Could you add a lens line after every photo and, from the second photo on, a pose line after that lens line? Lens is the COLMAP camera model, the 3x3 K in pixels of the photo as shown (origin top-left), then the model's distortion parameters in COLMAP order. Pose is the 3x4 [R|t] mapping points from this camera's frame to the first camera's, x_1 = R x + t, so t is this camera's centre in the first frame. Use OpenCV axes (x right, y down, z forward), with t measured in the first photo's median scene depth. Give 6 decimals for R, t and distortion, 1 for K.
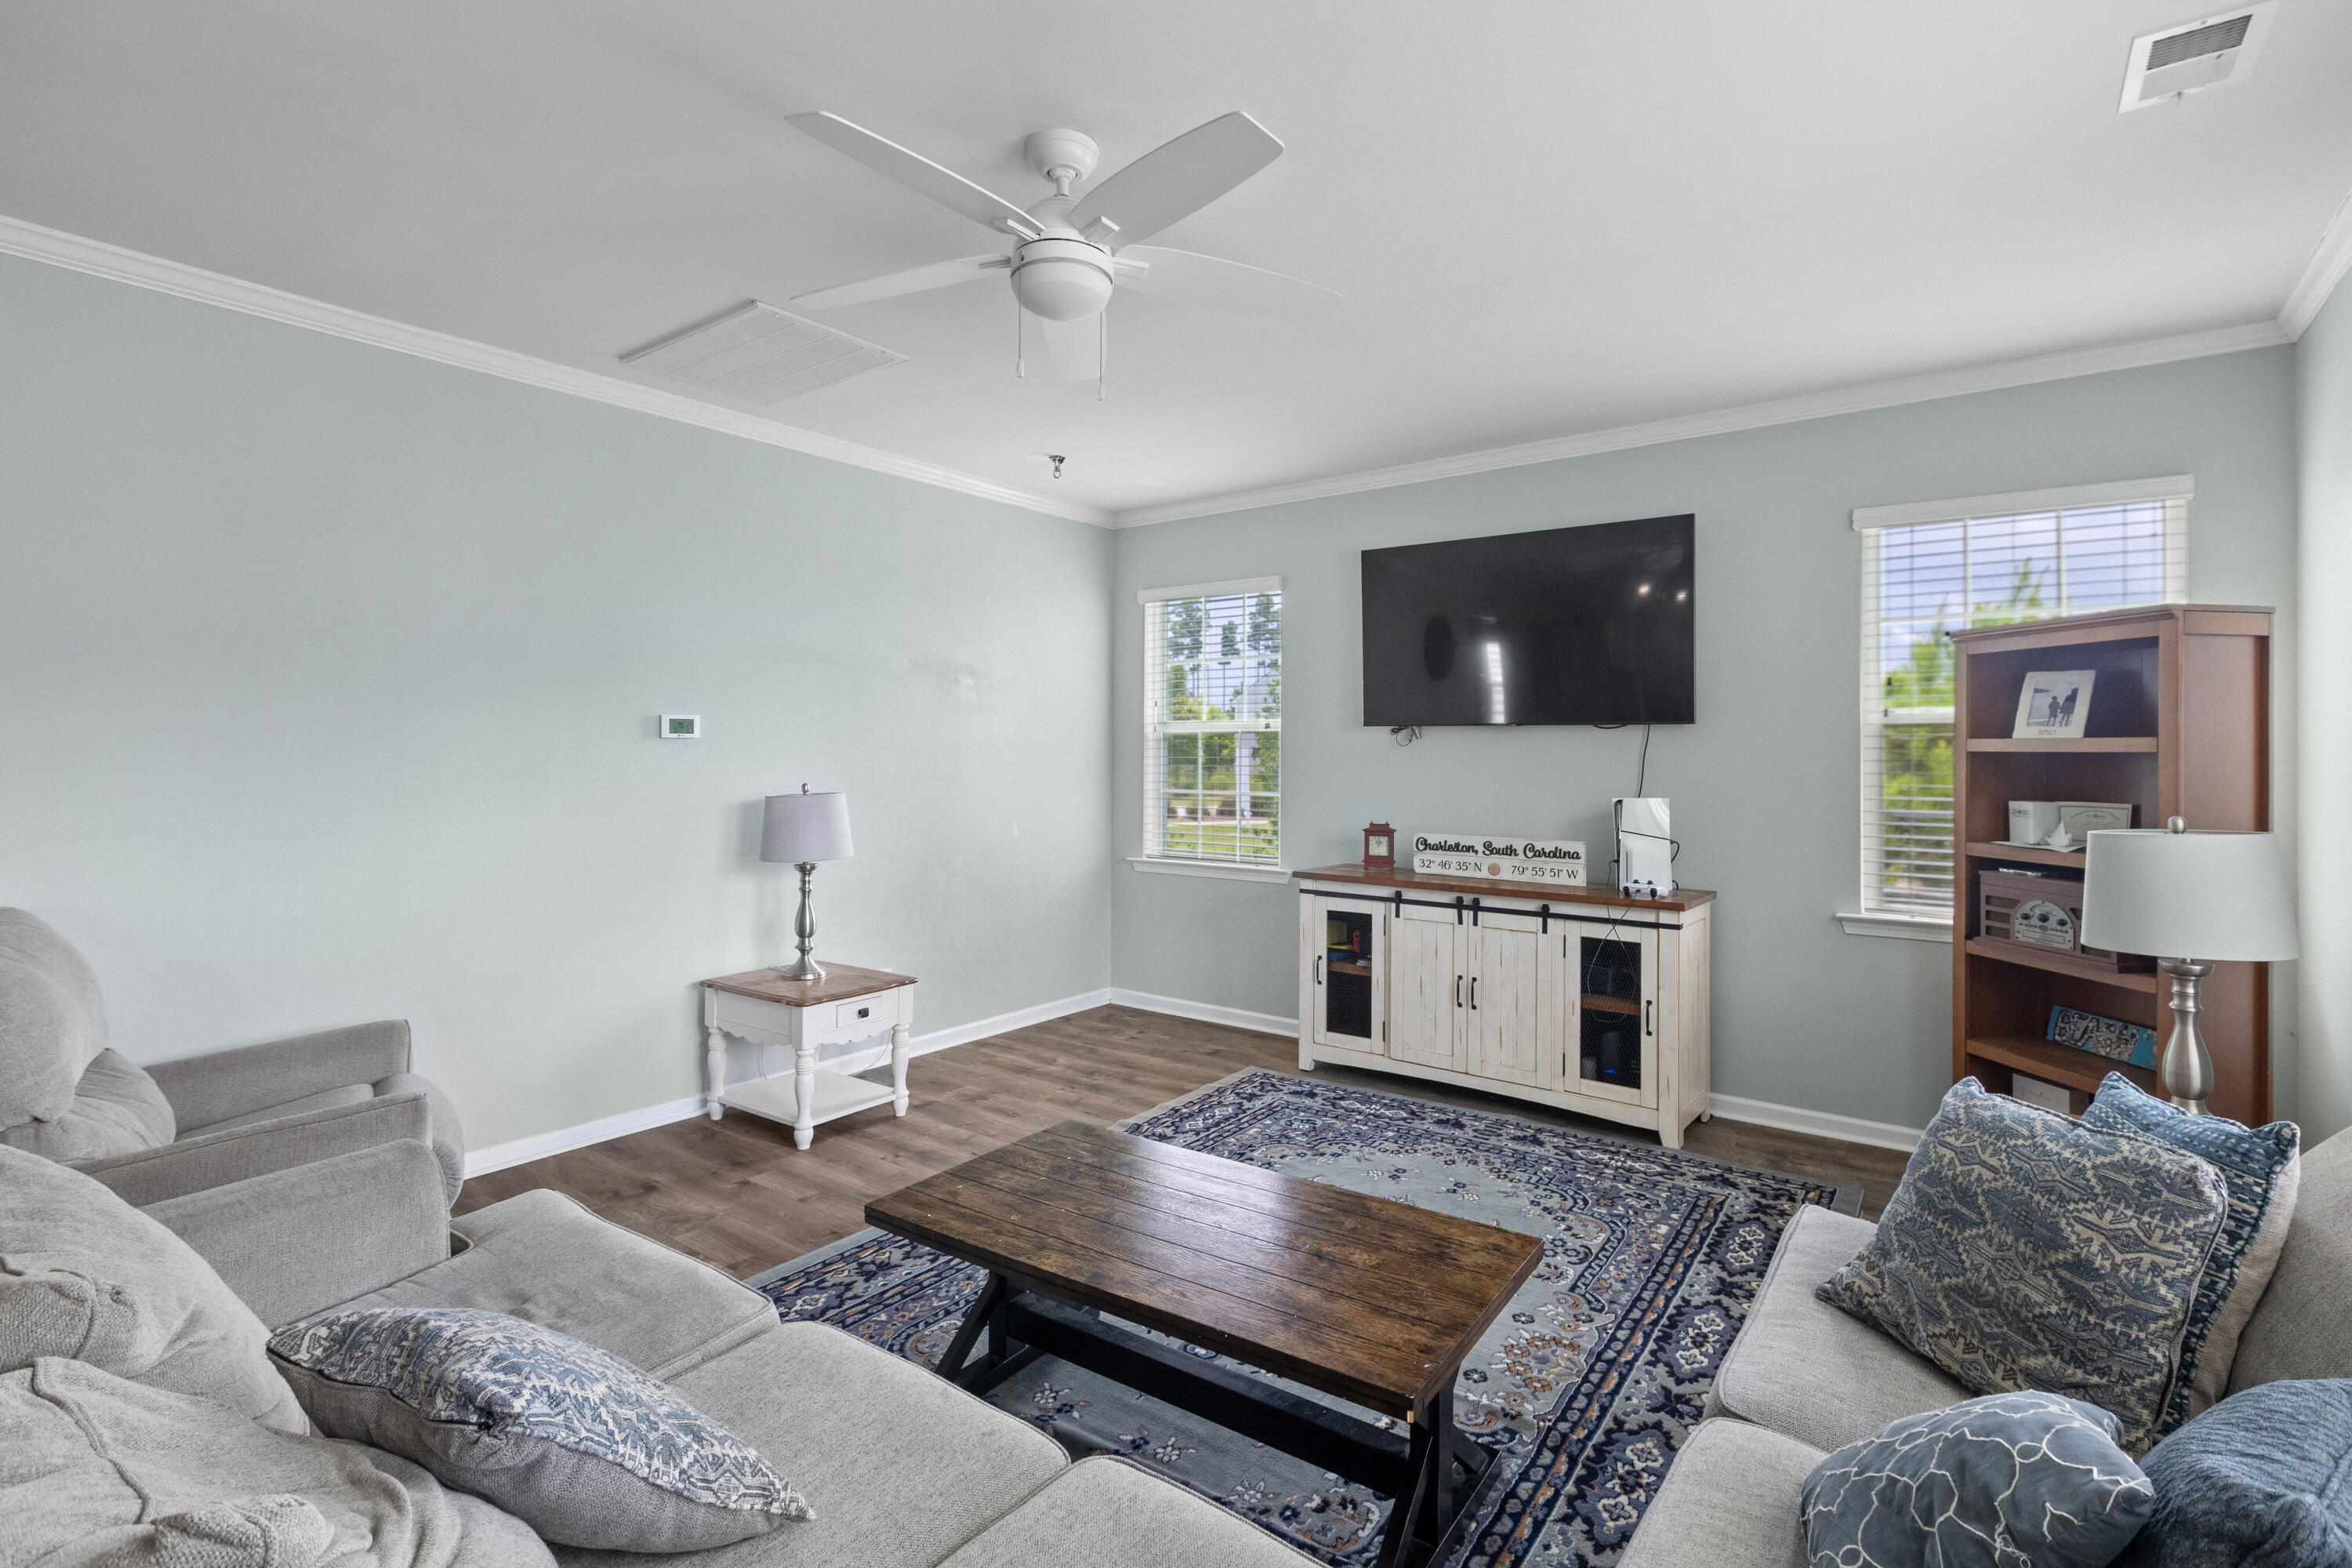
lens RADIAL K [[1082.4, 0, 1185.4], [0, 1082.4, 748.3], [0, 0, 1]] dist [-0.004734, -0.001825]
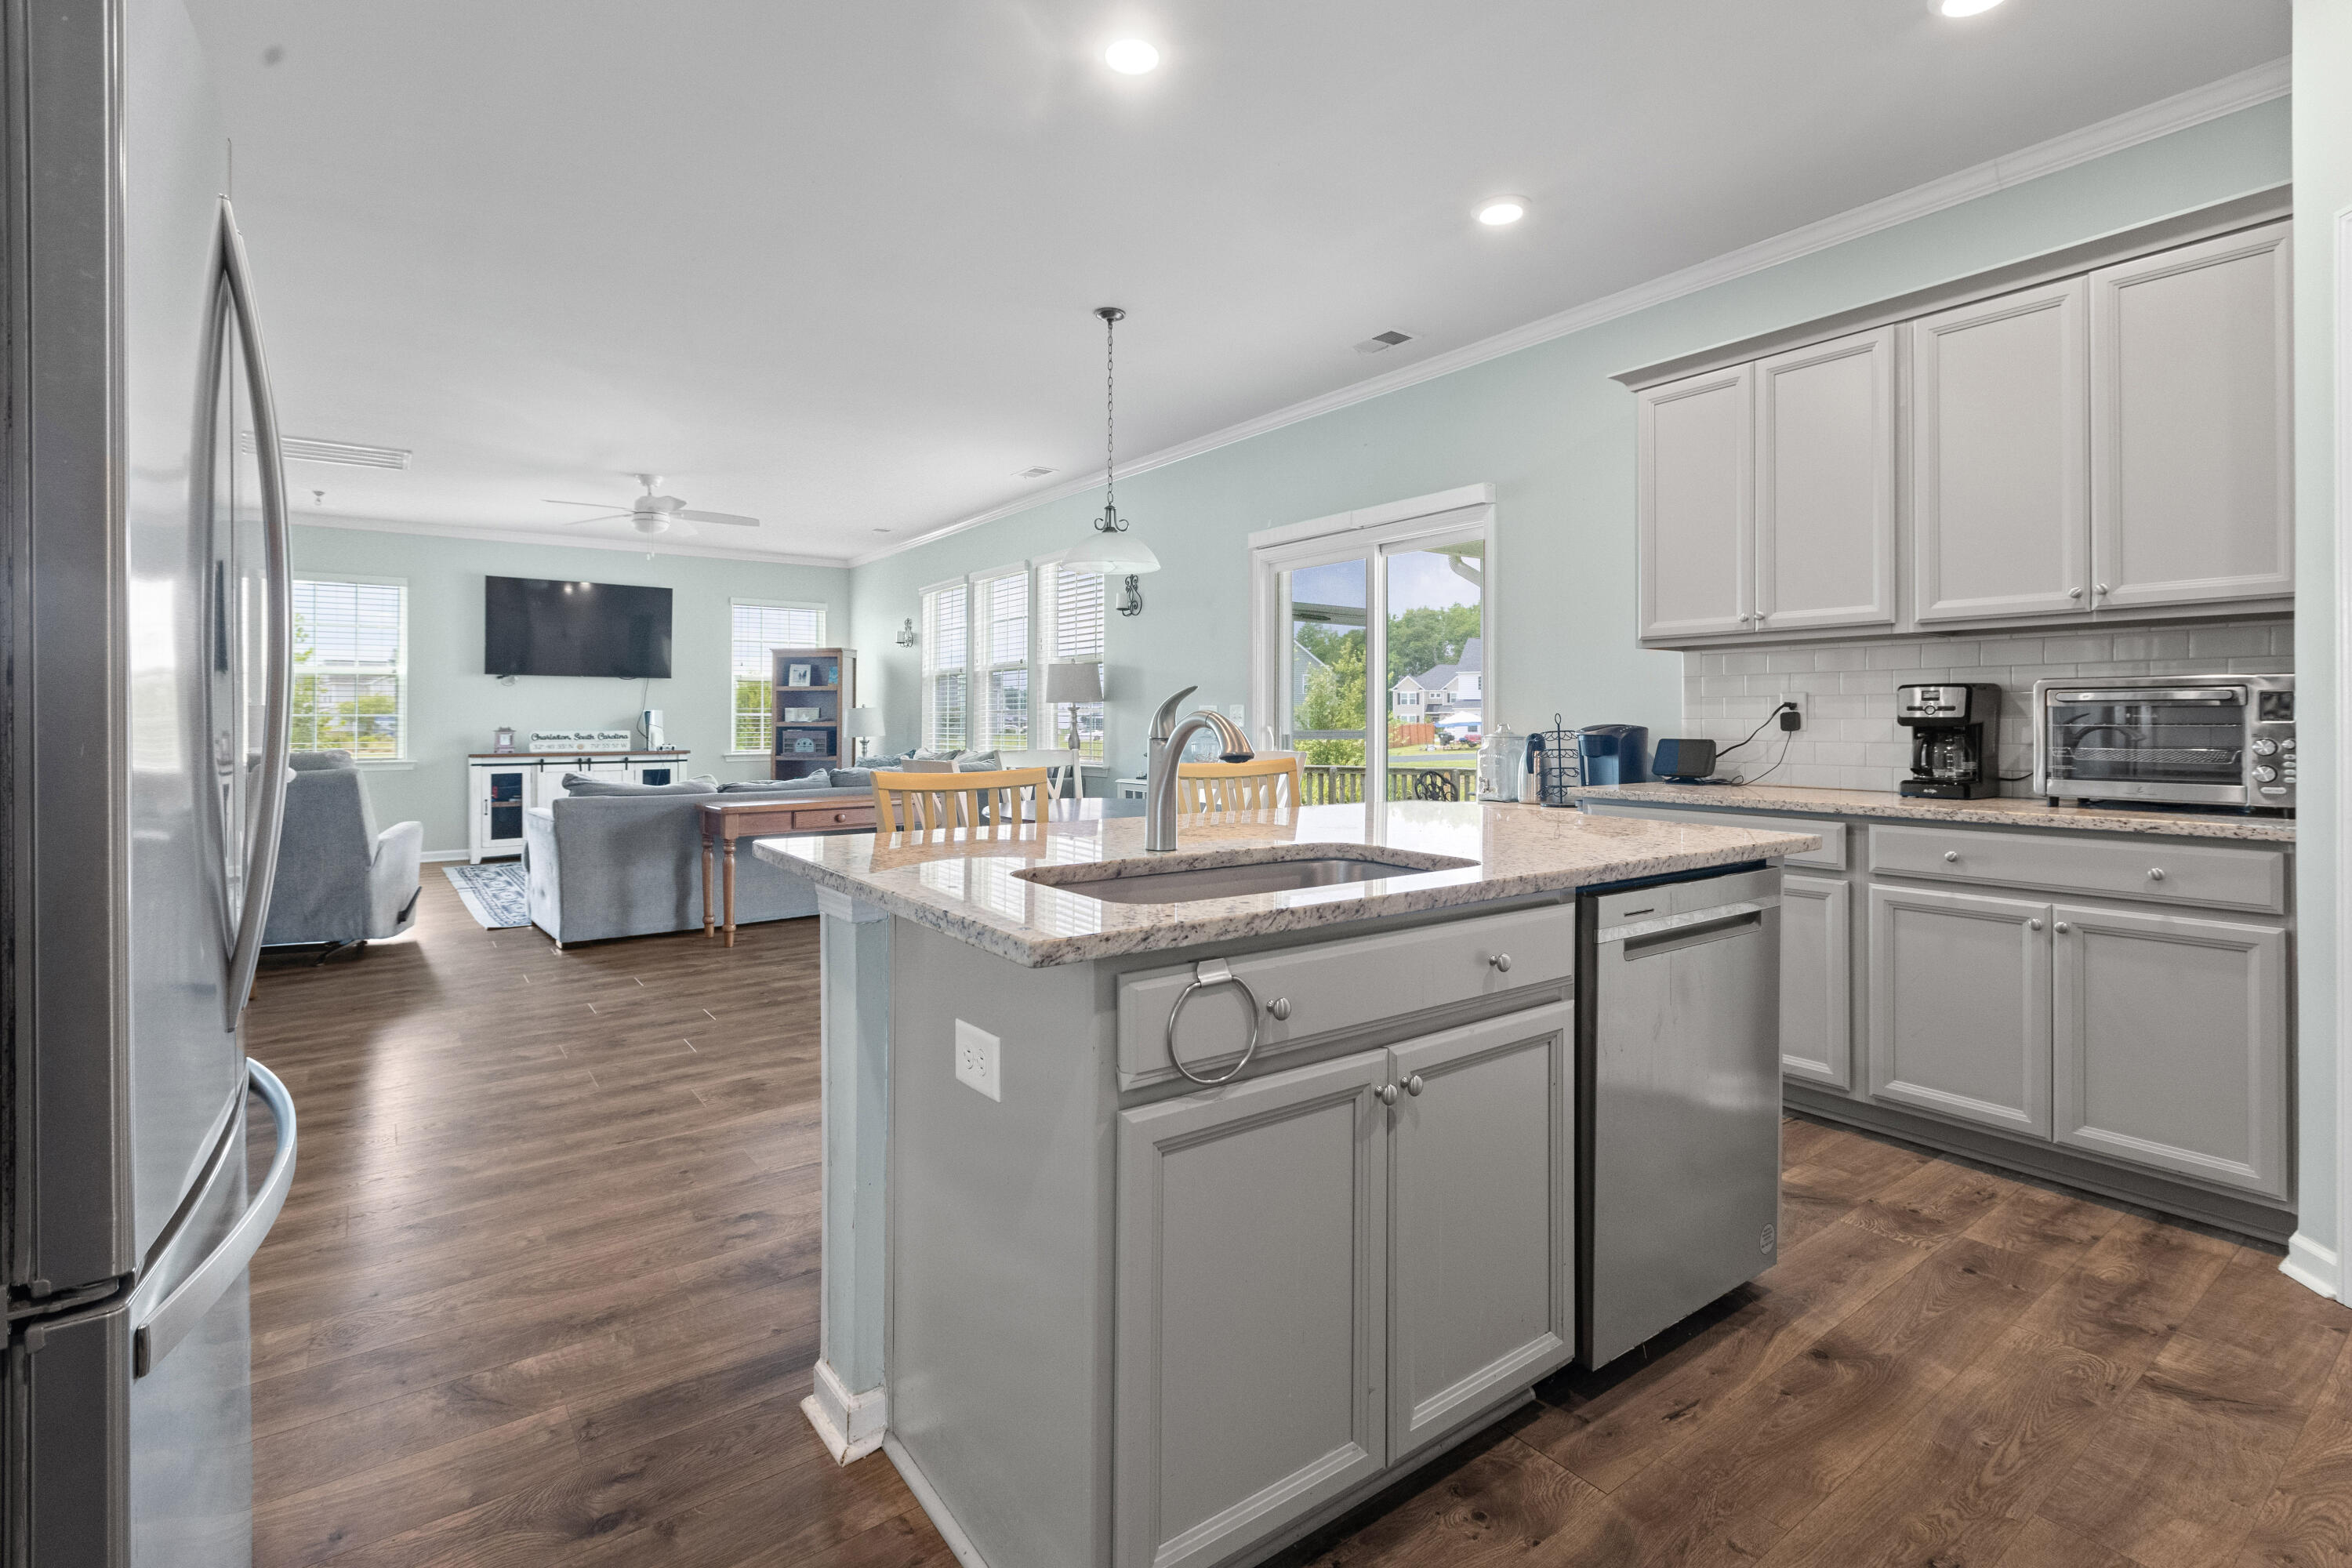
lens RADIAL K [[1082.4, 0, 1173.2], [0, 1082.4, 719.2], [0, 0, 1]] dist [-0.004734, -0.001825]
pose [[0.292323, -0.005906, 0.956301, -1.462737], [-0.000040, 0.999981, 0.006188, 0.051996], [-0.956320, -0.001847, 0.292317, -0.727230]]
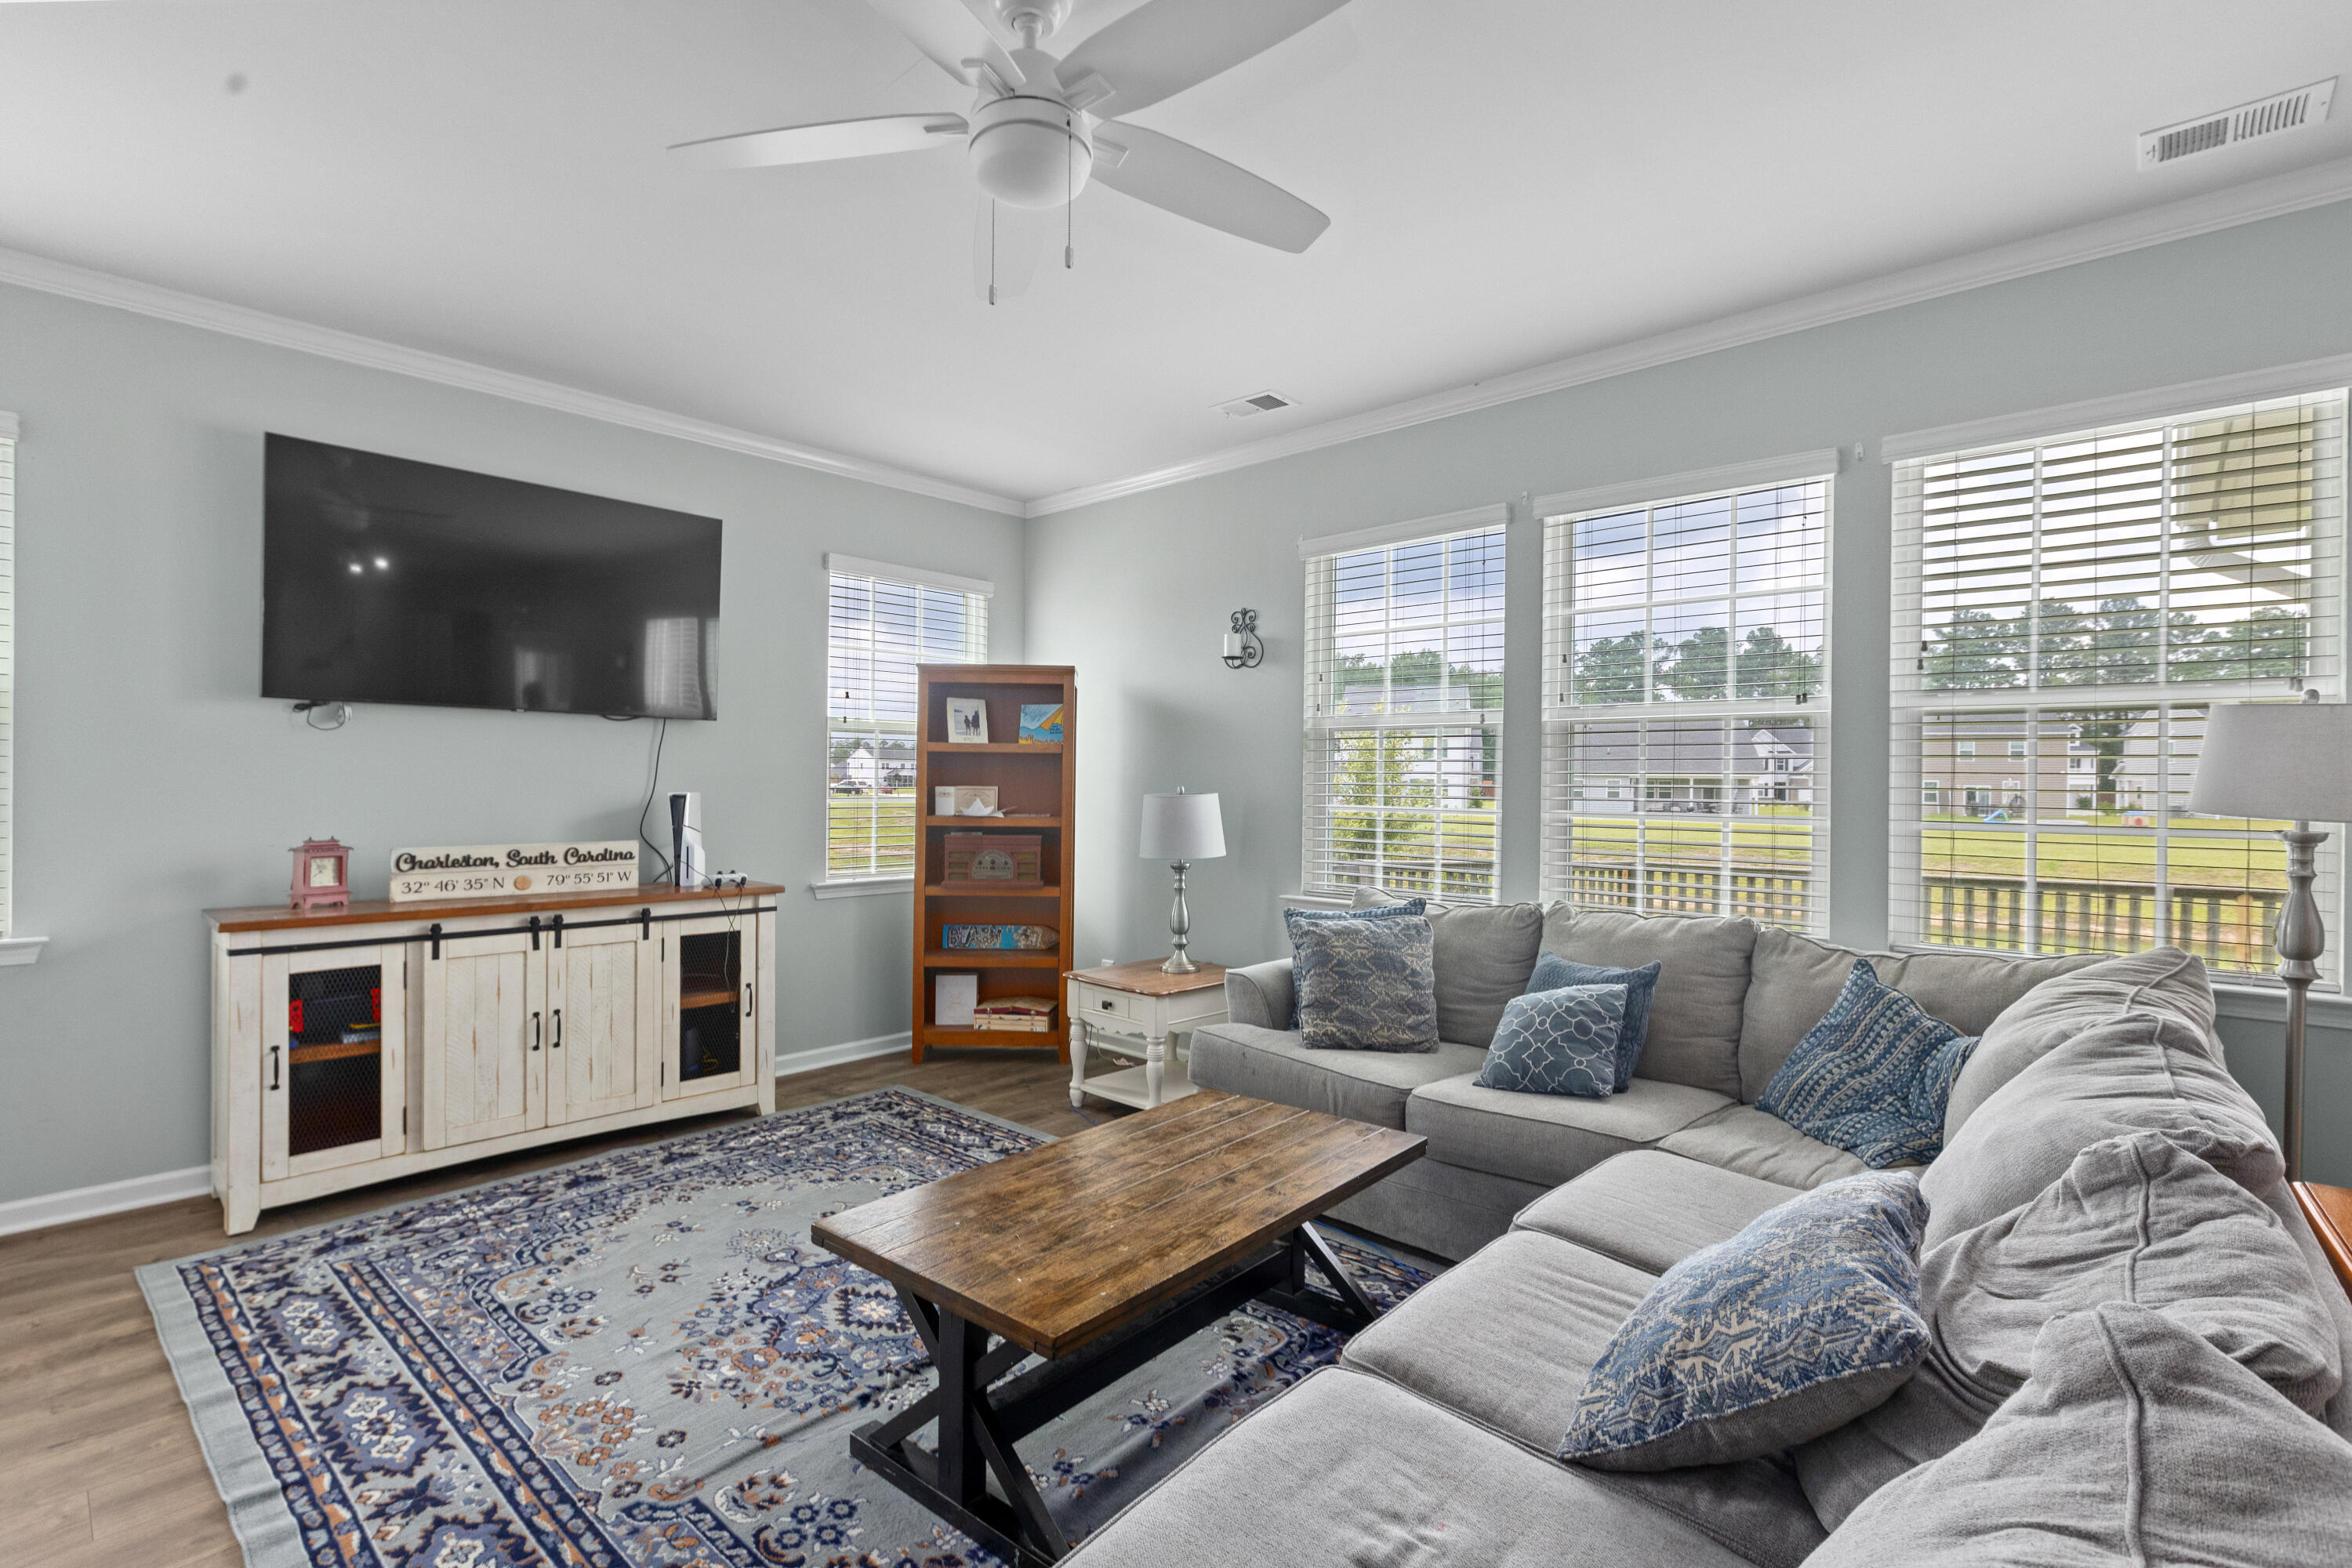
lens RADIAL K [[1082.4, 0, 1172.8], [0, 1082.4, 792.4], [0, 0, 1]] dist [-0.004734, -0.001825]
pose [[0.101850, -0.014660, 0.994692, -0.534358], [-0.010920, 0.999815, 0.015854, 0.025808], [-0.994740, -0.012477, 0.101671, 0.457864]]
